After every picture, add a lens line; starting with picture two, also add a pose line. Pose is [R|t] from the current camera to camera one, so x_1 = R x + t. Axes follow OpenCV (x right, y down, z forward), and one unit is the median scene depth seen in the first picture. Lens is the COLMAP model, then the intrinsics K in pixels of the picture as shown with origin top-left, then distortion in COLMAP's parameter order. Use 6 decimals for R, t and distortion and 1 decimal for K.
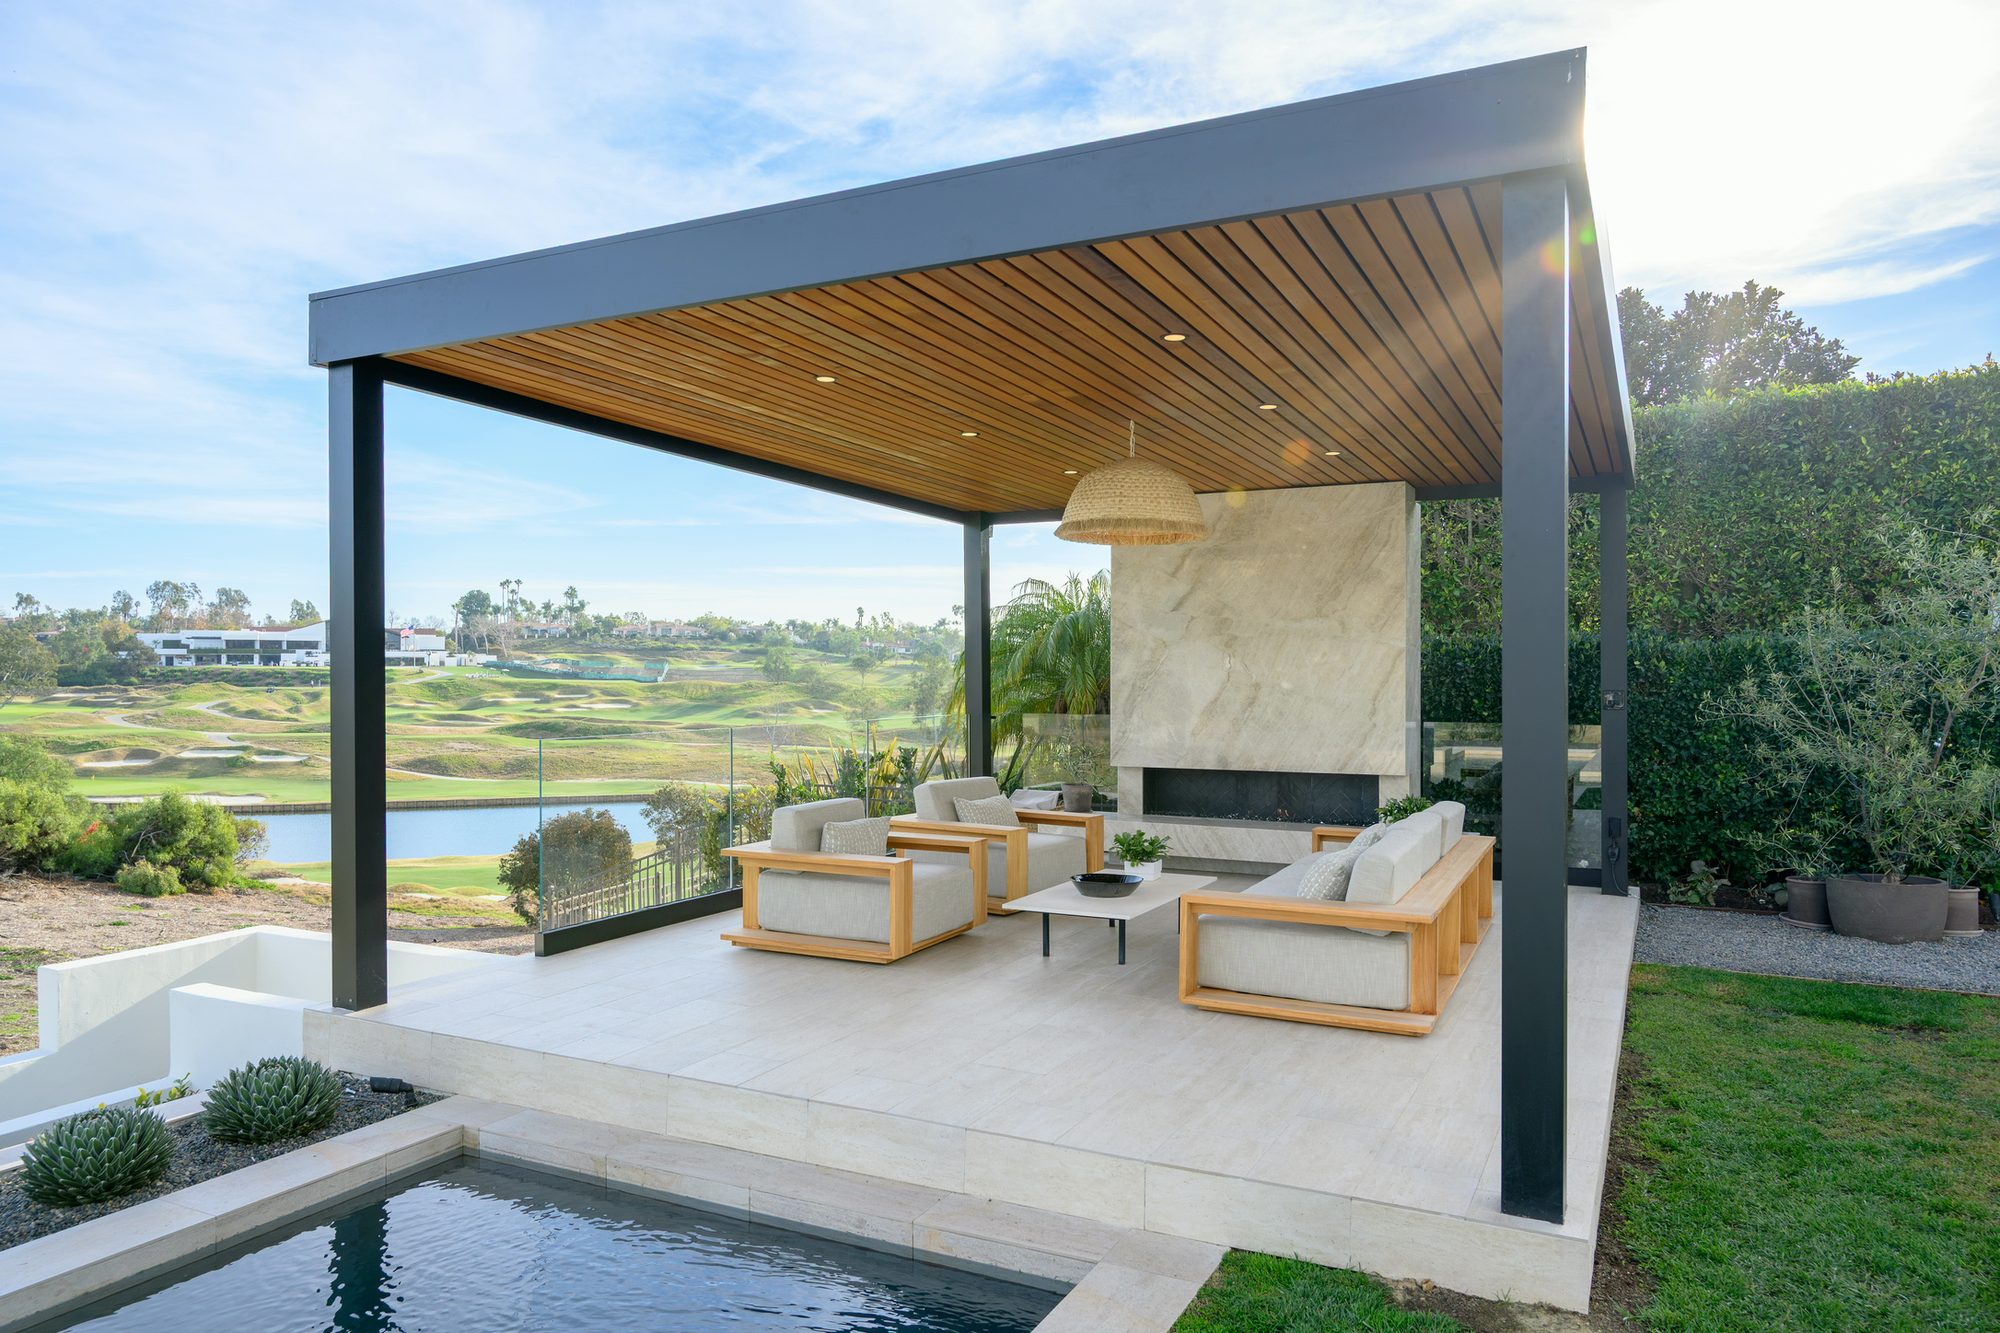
lens RADIAL K [[1306.4, 0, 1011.8], [0, 1306.4, 669.9], [0, 0, 1]] dist [-0.006494, 0.002897]
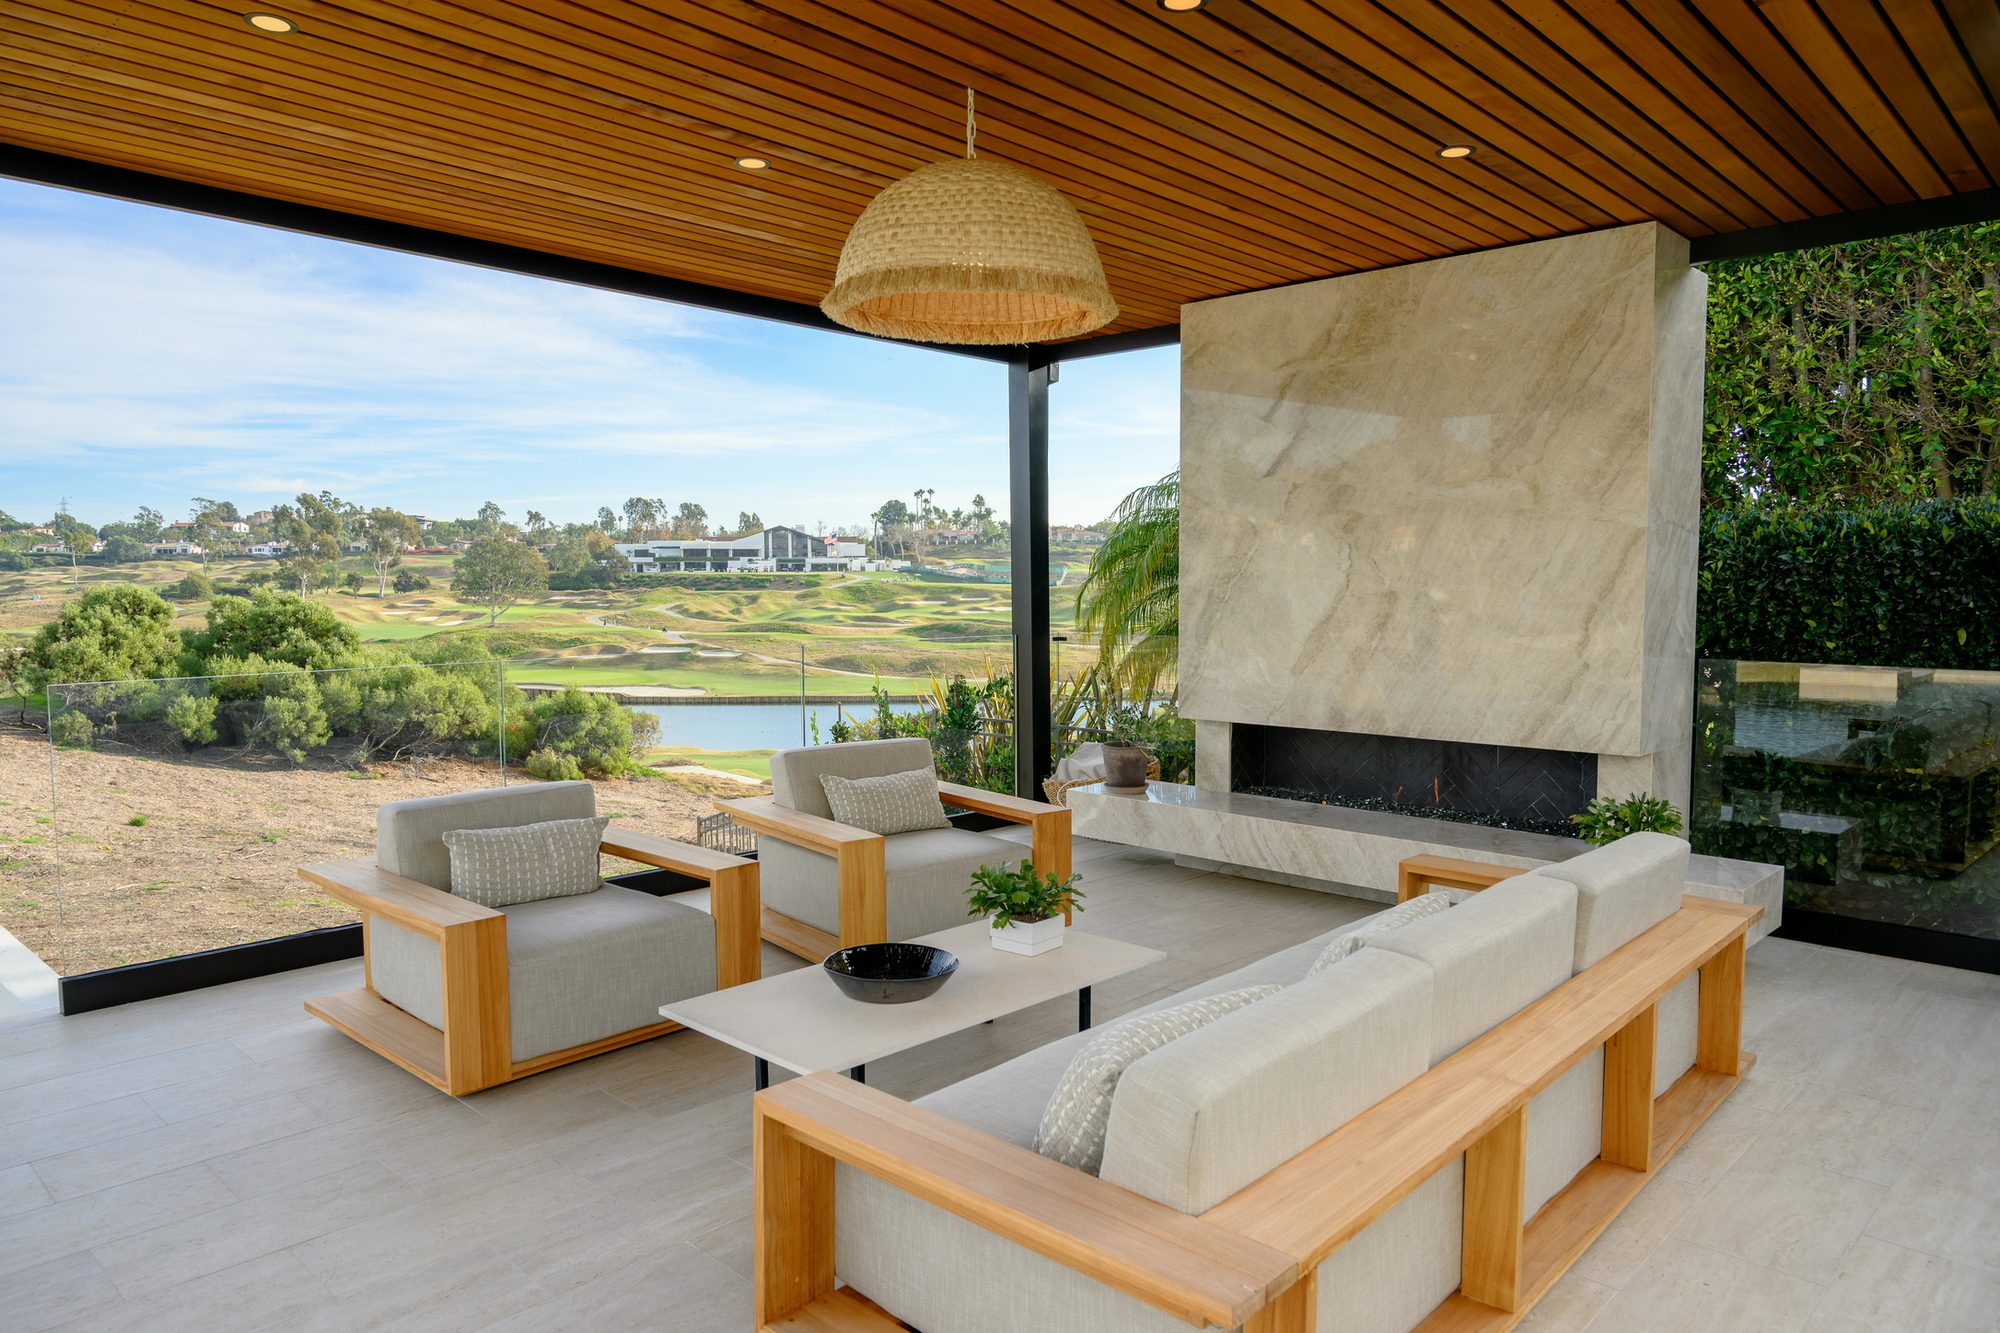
lens RADIAL K [[1306.4, 0, 1012.4], [0, 1306.4, 663.9], [0, 0, 1]] dist [-0.006494, 0.002897]
pose [[0.955136, 0.016171, -0.295725, 0.188645], [0.004315, 0.997642, 0.068490, 0.001330], [0.296135, -0.066694, 0.952815, 0.351653]]
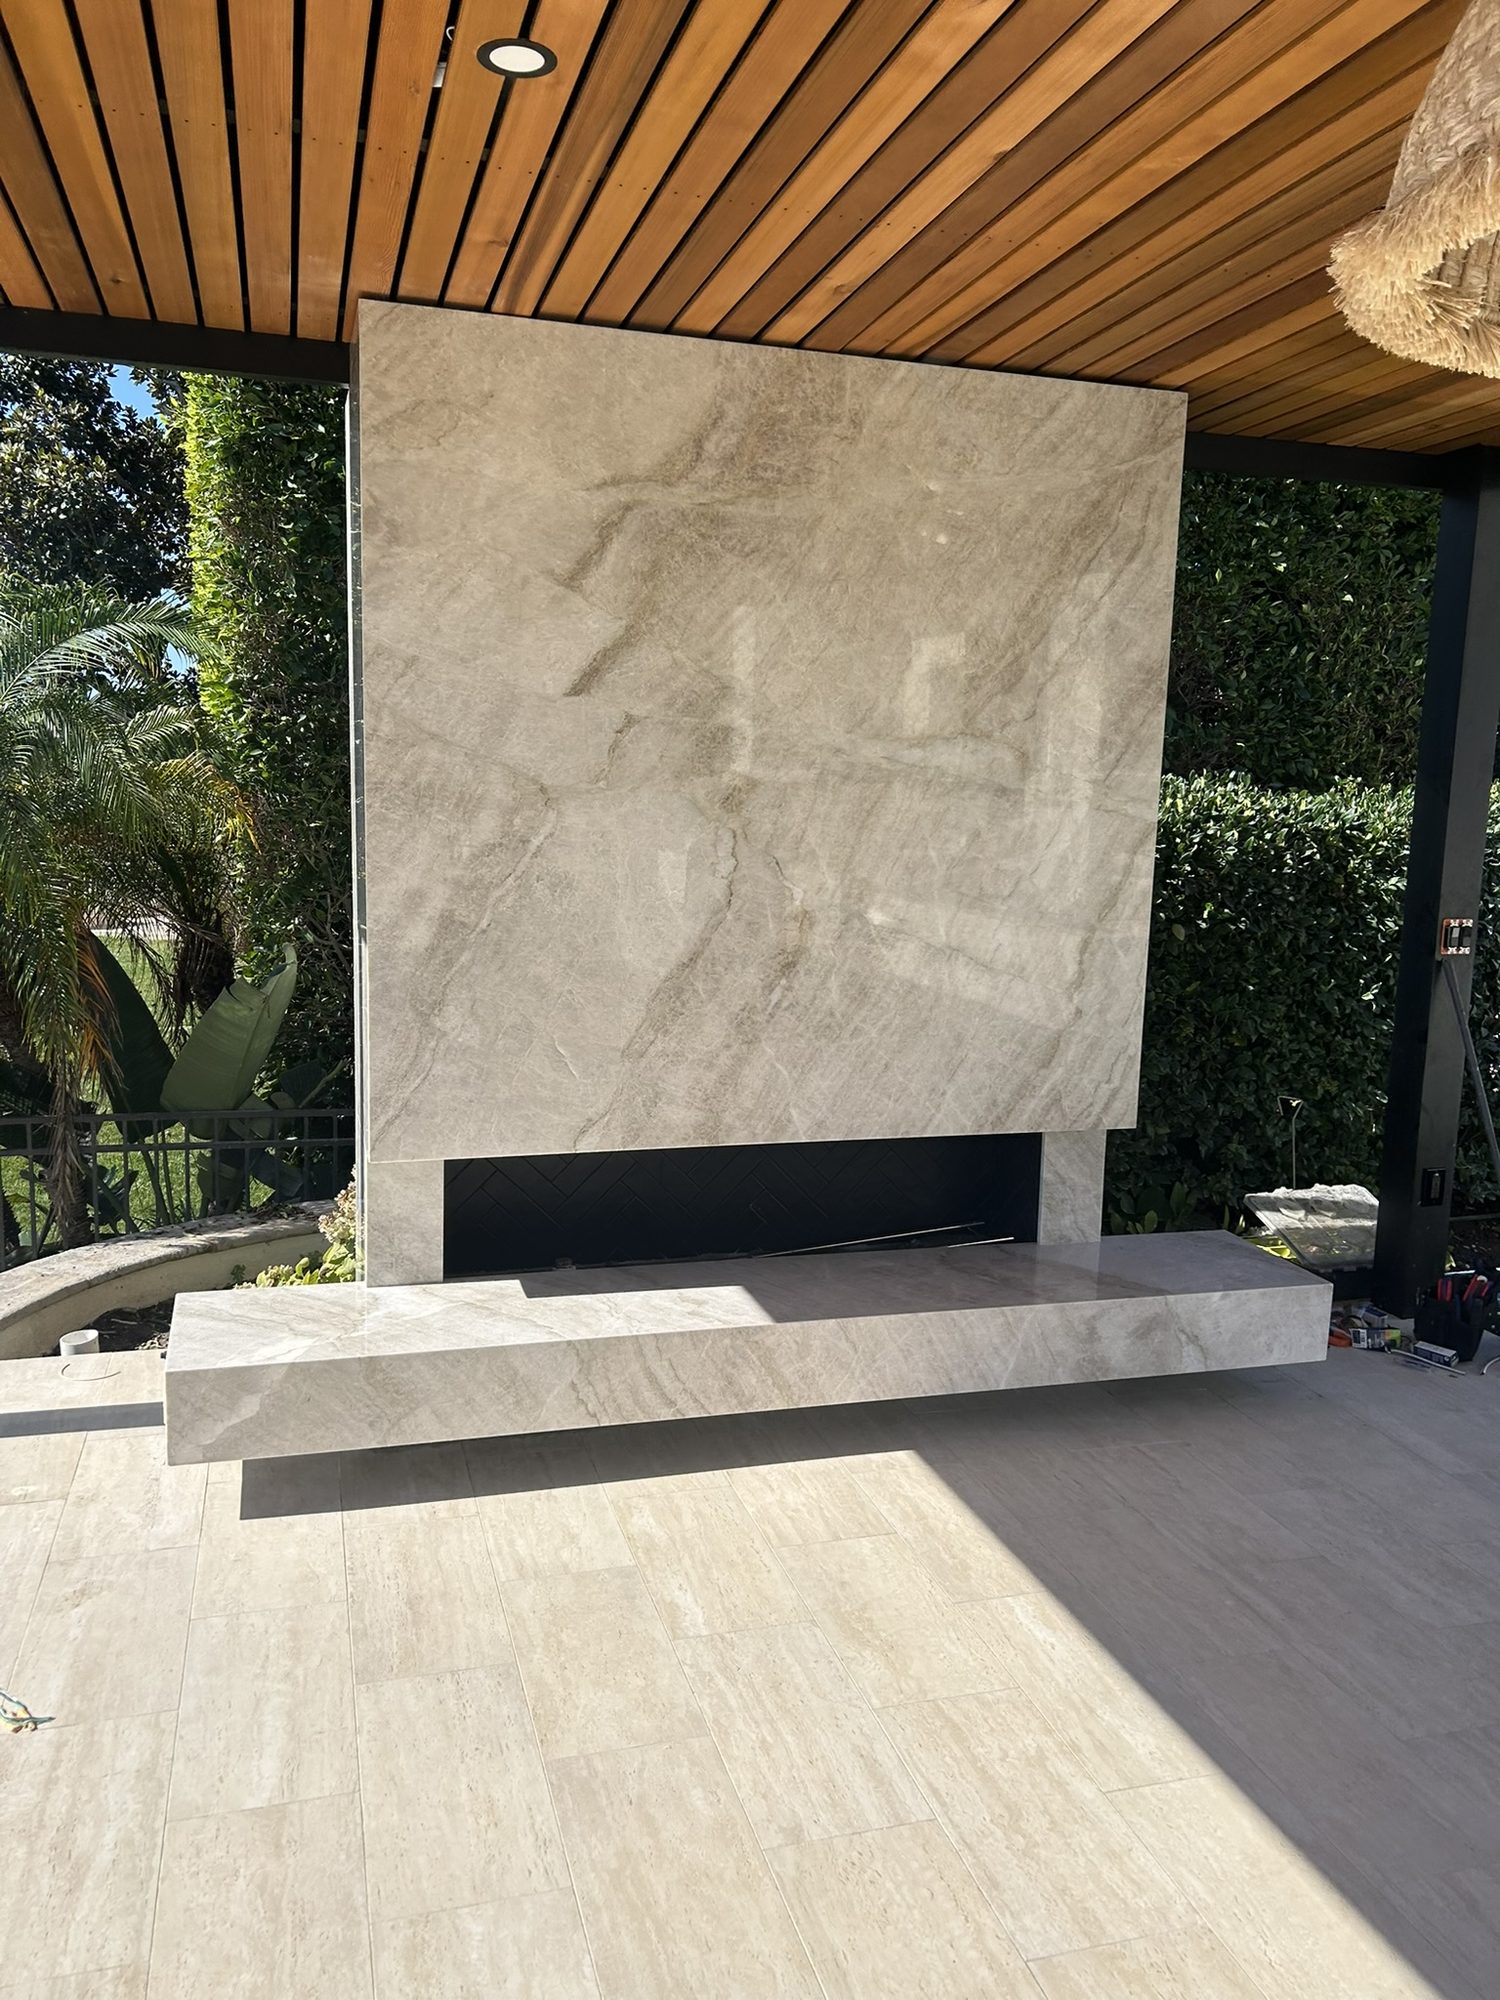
lens RADIAL K [[1488.2, 0, 731.5], [0, 1488.2, 1018.4], [0, 0, 1]] dist [0.033833, -0.031057]
pose [[0.739900, -0.084630, 0.667372, -0.103216], [-0.027846, 0.987352, 0.156079, -0.023366], [-0.672140, -0.134066, 0.728185, 0.668050]]
